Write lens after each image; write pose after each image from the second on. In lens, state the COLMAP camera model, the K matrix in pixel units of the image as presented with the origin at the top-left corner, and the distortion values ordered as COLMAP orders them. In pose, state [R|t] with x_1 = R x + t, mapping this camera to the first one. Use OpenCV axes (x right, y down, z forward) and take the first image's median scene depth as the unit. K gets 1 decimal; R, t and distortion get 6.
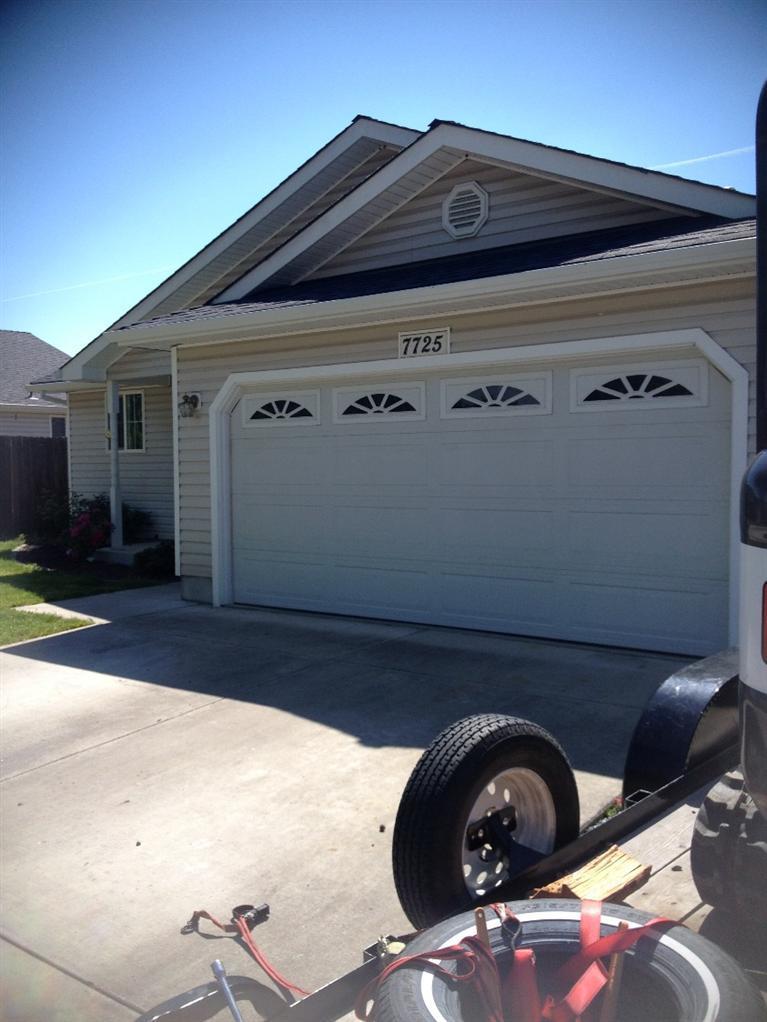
lens RADIAL K [[964.4, 0, 359.6], [0, 964.4, 513.3], [0, 0, 1]] dist [0.099636, -0.005590]
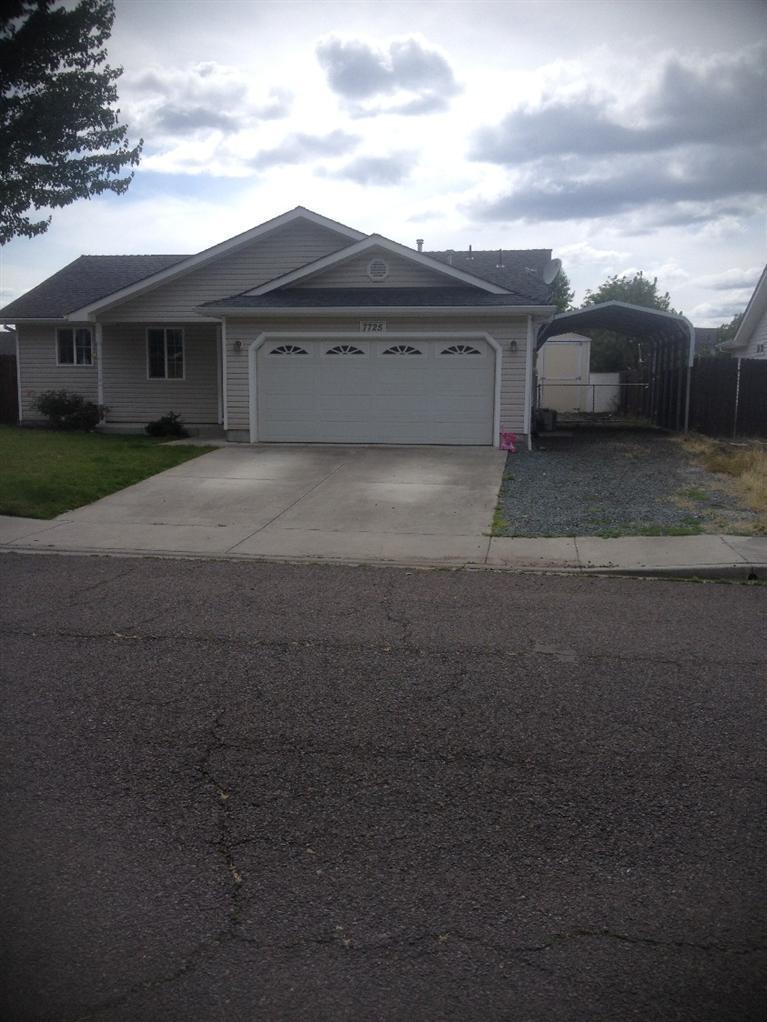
lens RADIAL K [[964.4, 0, 359.6], [0, 964.4, 513.3], [0, 0, 1]] dist [0.099636, -0.005590]
pose [[0.877288, -0.037607, 0.478489, -1.090757], [0.004634, 0.997543, 0.069906, 0.116933], [-0.479942, -0.059111, 0.875307, -1.087657]]
